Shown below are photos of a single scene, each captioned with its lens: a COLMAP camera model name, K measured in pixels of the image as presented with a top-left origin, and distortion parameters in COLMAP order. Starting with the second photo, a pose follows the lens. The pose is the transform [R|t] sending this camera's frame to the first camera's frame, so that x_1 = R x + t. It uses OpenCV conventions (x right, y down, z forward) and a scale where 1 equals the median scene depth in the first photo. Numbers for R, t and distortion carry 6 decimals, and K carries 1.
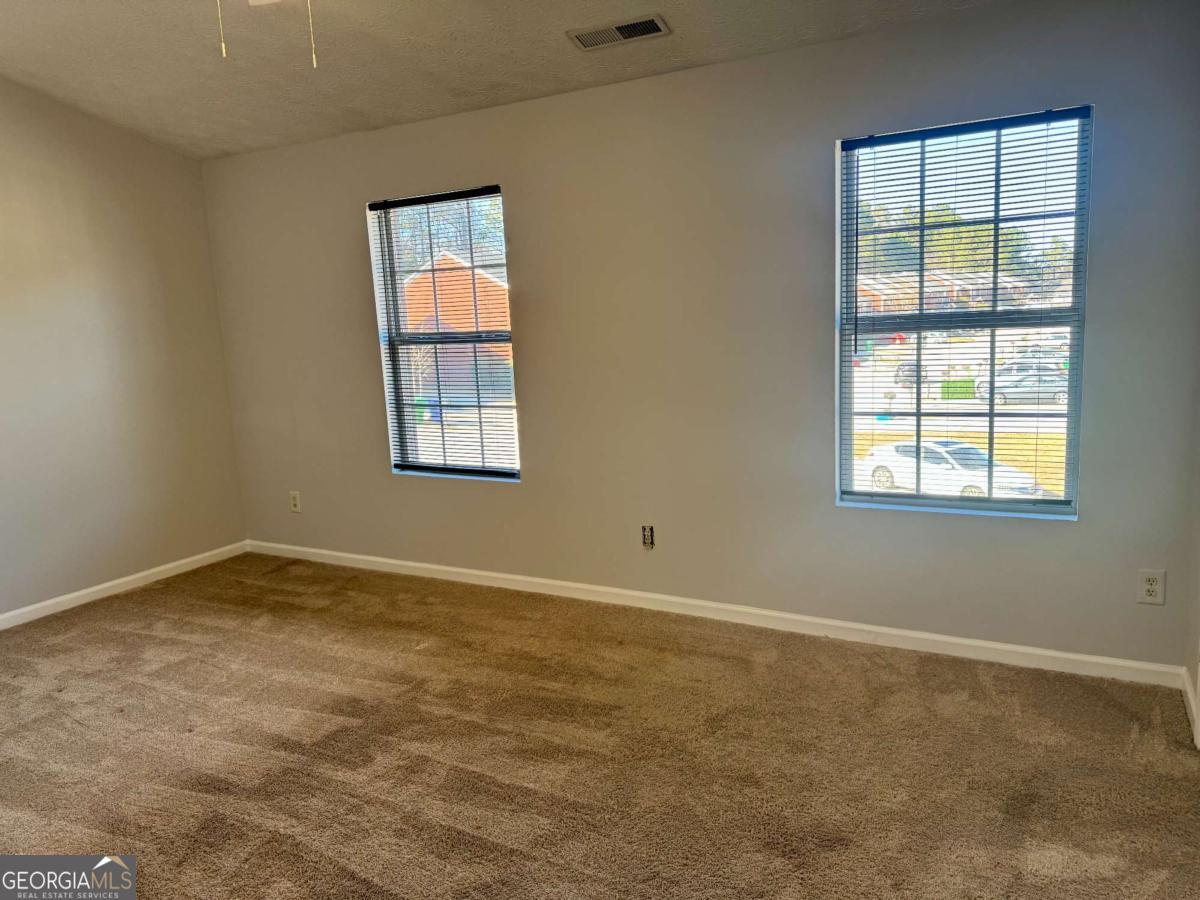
lens RADIAL K [[846.6, 0, 605.9], [0, 846.6, 448.6], [0, 0, 1]] dist [0.120647, -0.174594]
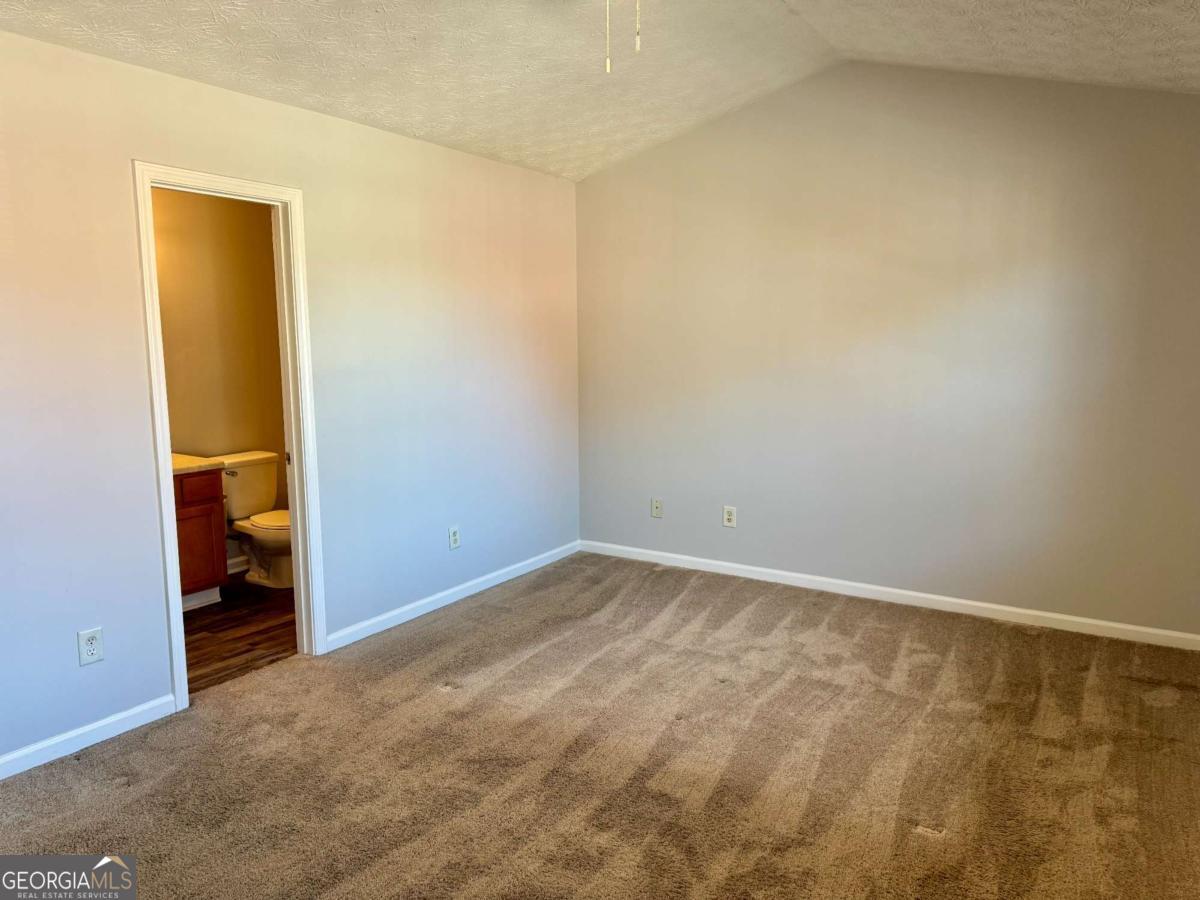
lens RADIAL K [[842.8, 0, 600.0], [0, 842.8, 450.0], [0, 0, 1]] dist [0.124534, -0.202259]
pose [[-0.046140, 0.187901, -0.981104, 0.398293], [-0.158835, 0.968275, 0.192914, -0.146132], [0.986226, 0.164735, -0.014831, 0.705221]]
